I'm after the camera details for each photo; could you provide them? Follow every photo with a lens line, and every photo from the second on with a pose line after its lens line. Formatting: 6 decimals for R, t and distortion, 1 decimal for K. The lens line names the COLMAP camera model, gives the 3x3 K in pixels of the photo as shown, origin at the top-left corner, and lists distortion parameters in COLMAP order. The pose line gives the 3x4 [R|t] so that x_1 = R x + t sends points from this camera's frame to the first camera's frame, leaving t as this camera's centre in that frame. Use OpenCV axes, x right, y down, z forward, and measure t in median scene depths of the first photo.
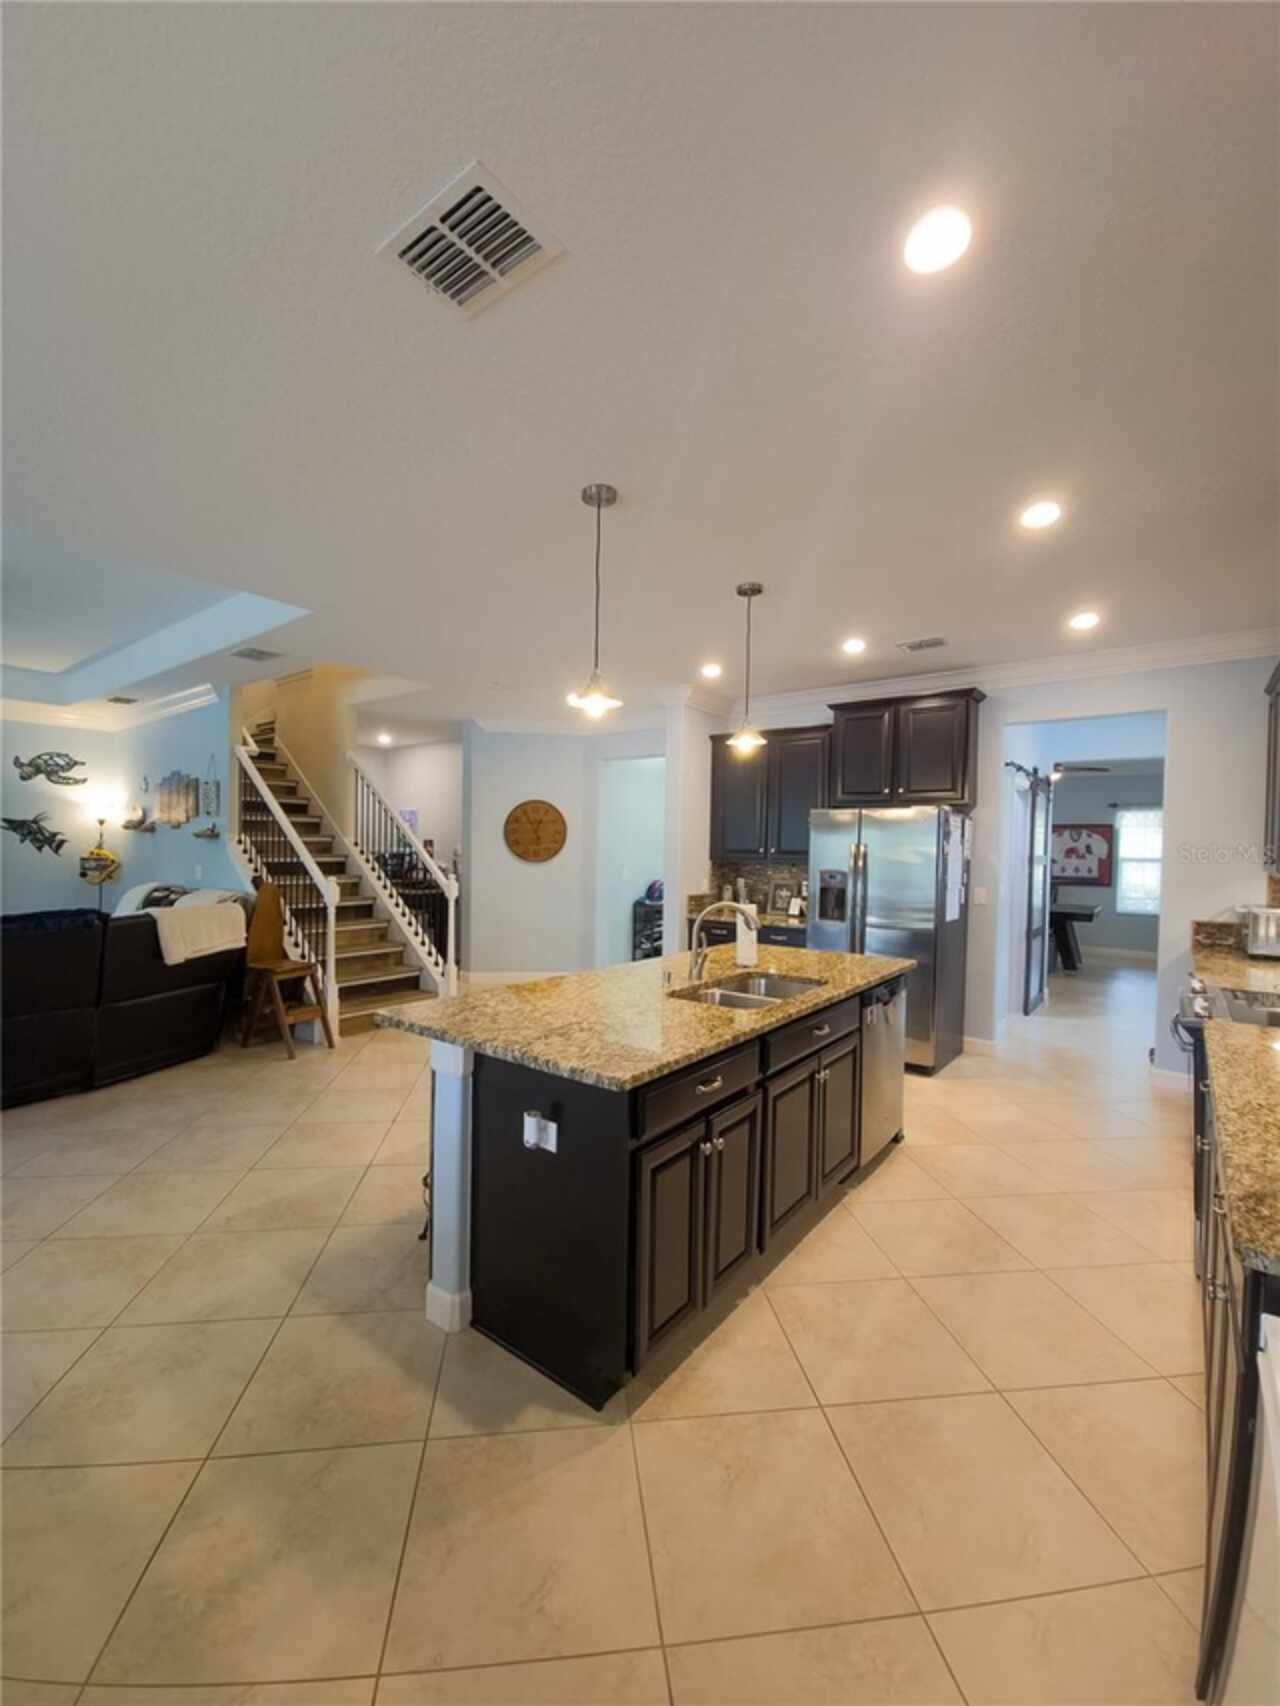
lens RADIAL K [[697.2, 0, 640.7], [0, 697.2, 860.7], [0, 0, 1]] dist [0.003263, -0.003082]
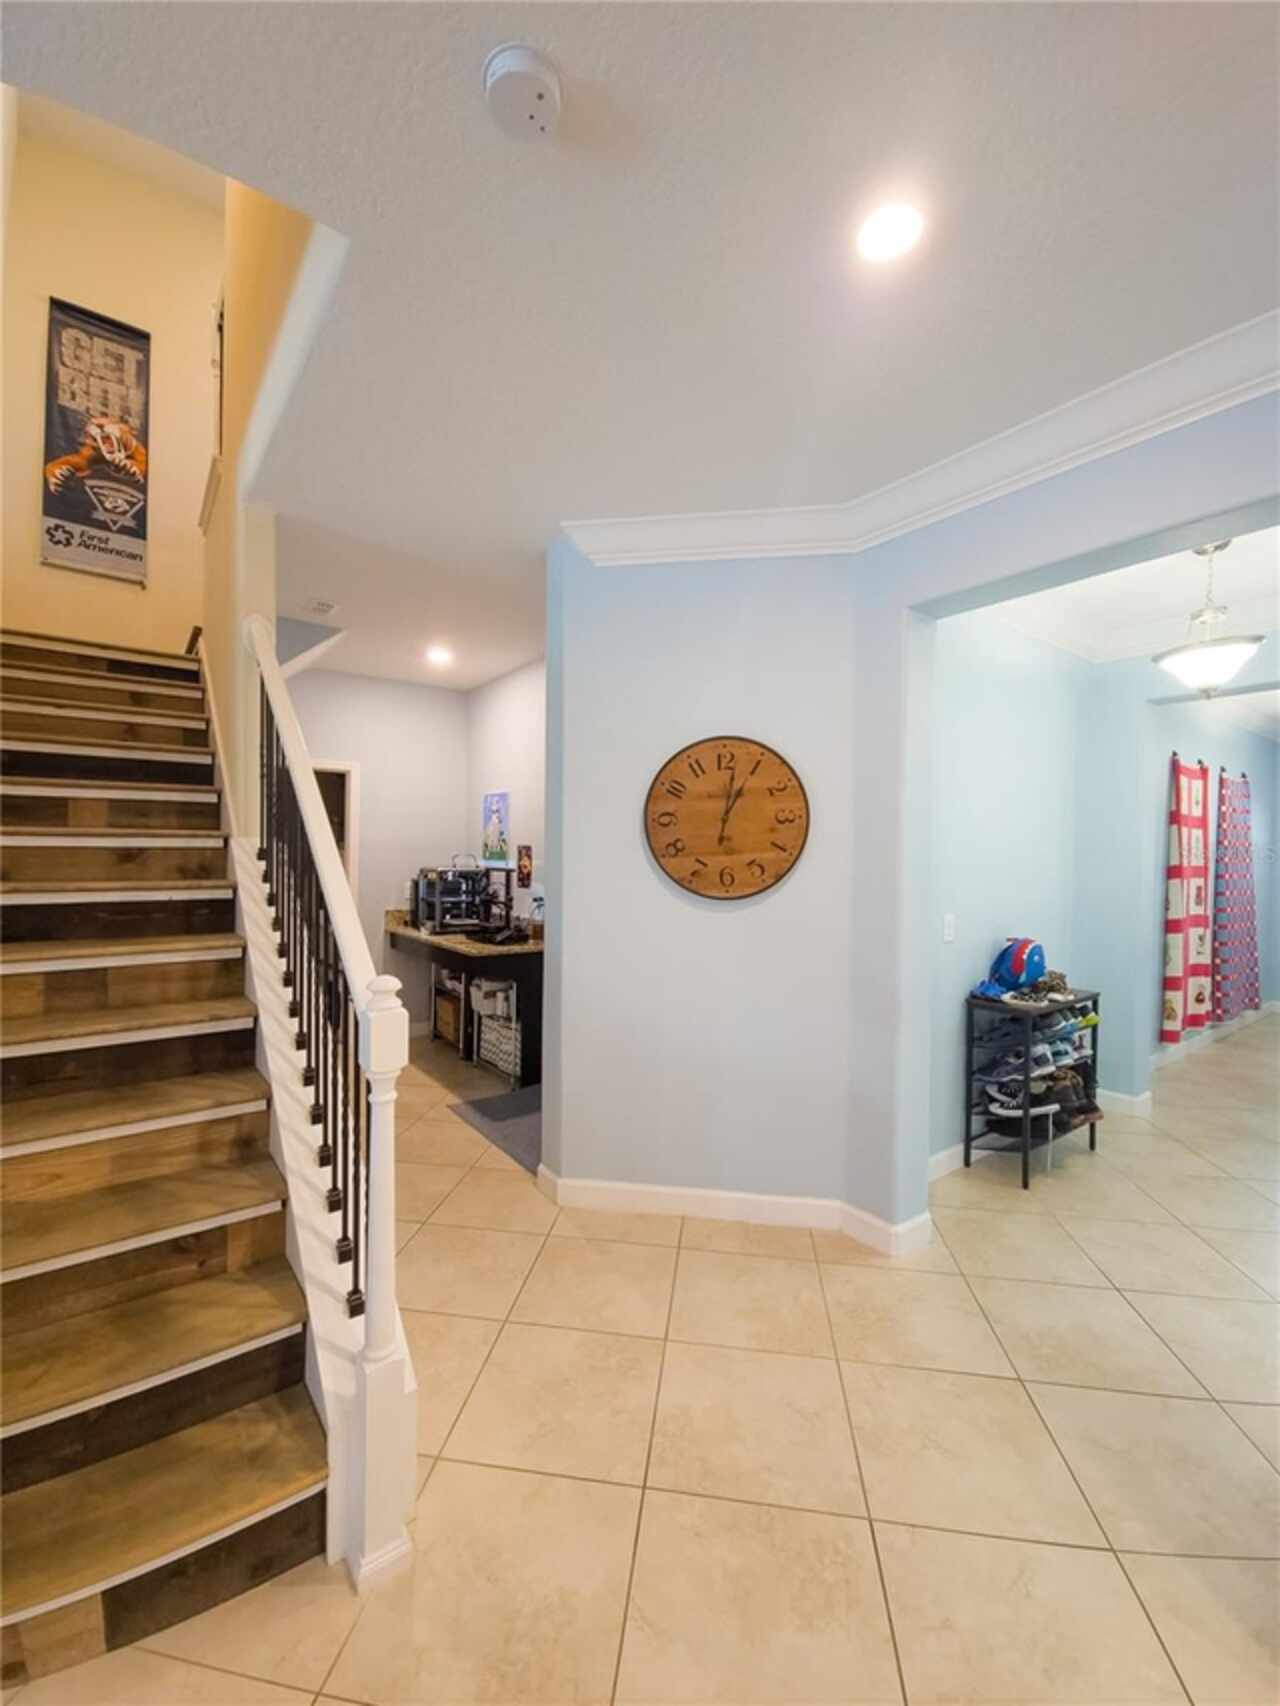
lens RADIAL K [[697.2, 0, 625.1], [0, 697.2, 855.1], [0, 0, 1]] dist [0.003263, -0.003082]
pose [[0.958906, -0.002208, -0.283714, -0.095464], [-0.003857, 0.999776, -0.020815, -0.014050], [0.283697, 0.021053, 0.958683, 0.622718]]
